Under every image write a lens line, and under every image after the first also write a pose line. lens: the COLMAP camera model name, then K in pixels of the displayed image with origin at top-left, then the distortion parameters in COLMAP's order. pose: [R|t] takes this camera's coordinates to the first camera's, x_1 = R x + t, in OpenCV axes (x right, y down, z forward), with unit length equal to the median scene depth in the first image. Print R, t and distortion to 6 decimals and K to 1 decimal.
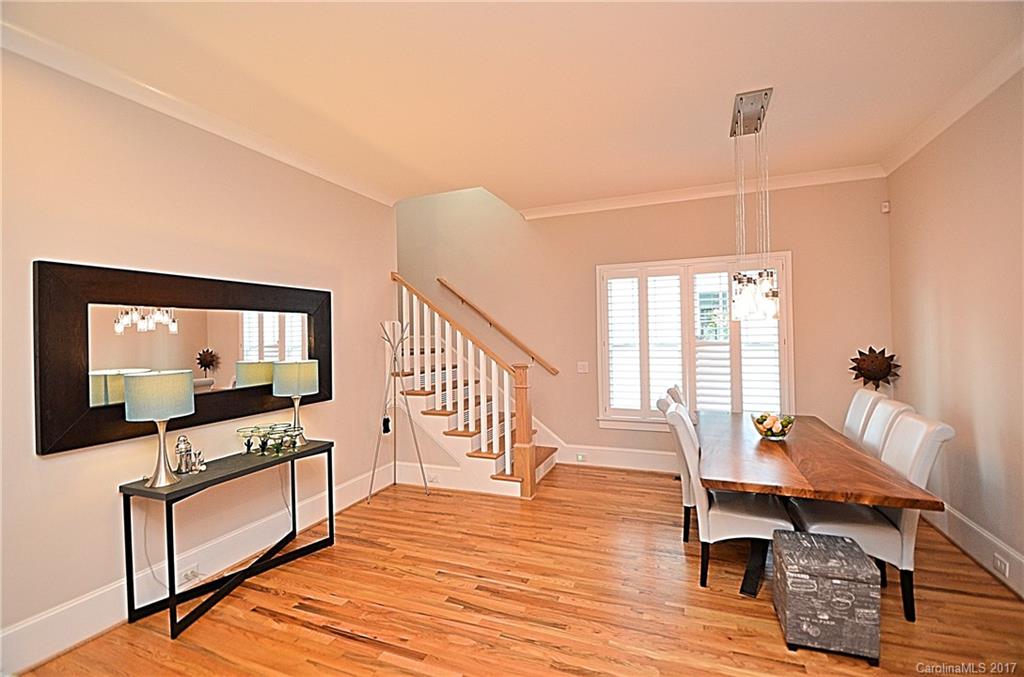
lens RADIAL K [[449.3, 0, 511.9], [0, 449.3, 331.5], [0, 0, 1]] dist [0.016735, -0.017778]
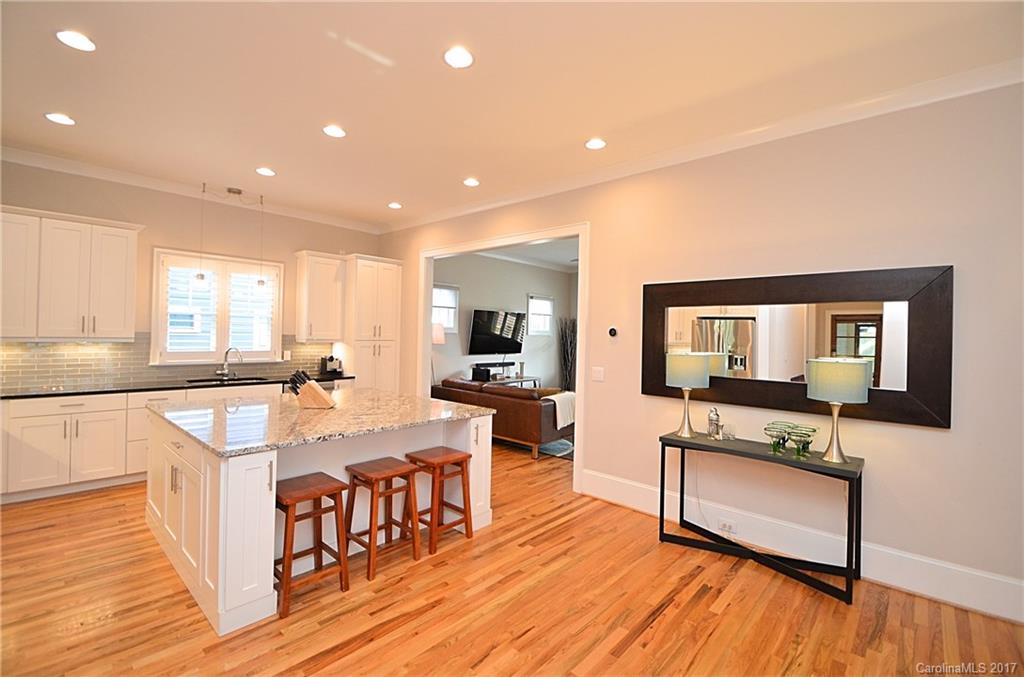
lens RADIAL K [[449.3, 0, 511.9], [0, 449.3, 331.5], [0, 0, 1]] dist [0.016735, -0.017778]
pose [[-0.350590, 0.006718, -0.936505, 0.433589], [-0.008794, 0.999907, 0.010465, 0.007050], [0.936488, 0.011905, -0.350498, 0.616044]]
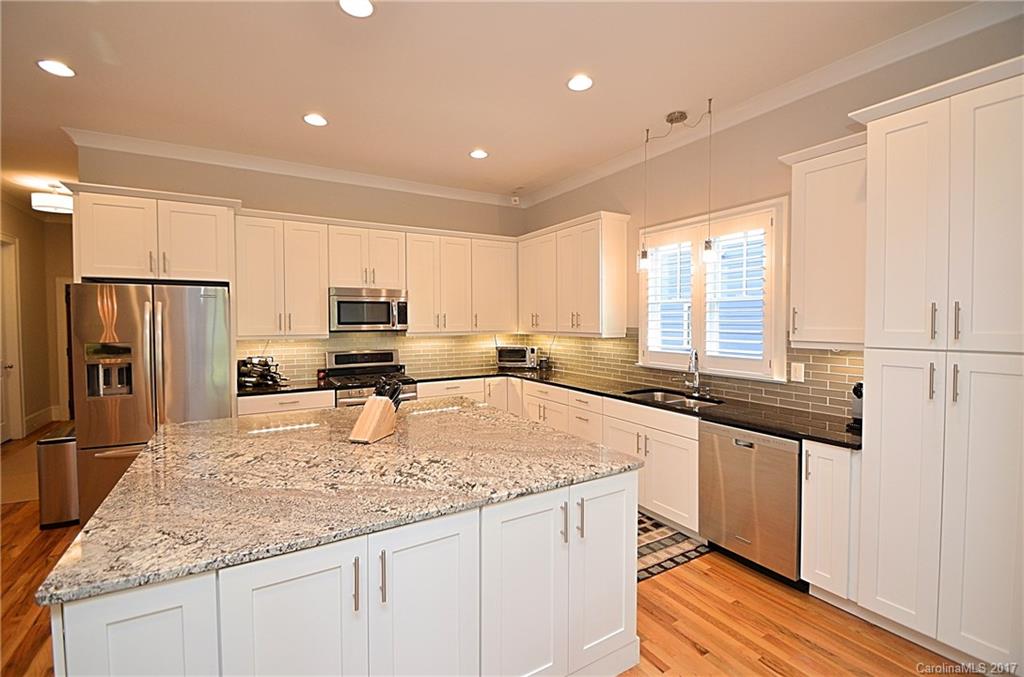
lens RADIAL K [[449.3, 0, 511.9], [0, 449.3, 331.5], [0, 0, 1]] dist [0.016735, -0.017778]
pose [[-0.794704, 0.005074, 0.606976, -0.750961], [0.012442, 0.999891, 0.007932, 0.027154], [-0.606869, 0.013855, -0.794681, 0.309508]]
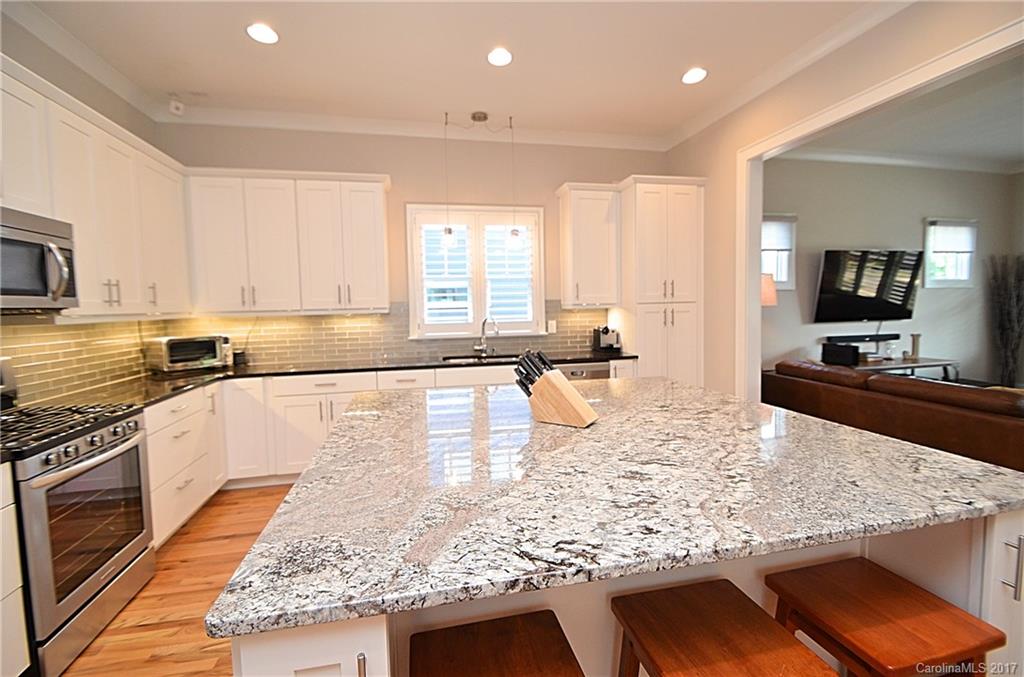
lens RADIAL K [[447.0, 0, 511.7], [0, 447.0, 331.4], [0, 0, 1]] dist [0.018464, -0.019550]
pose [[-0.826256, 0.068422, -0.559124, 0.040312], [0.041722, 0.997303, 0.060389, 0.045699], [0.561748, 0.026569, -0.826882, 0.301629]]
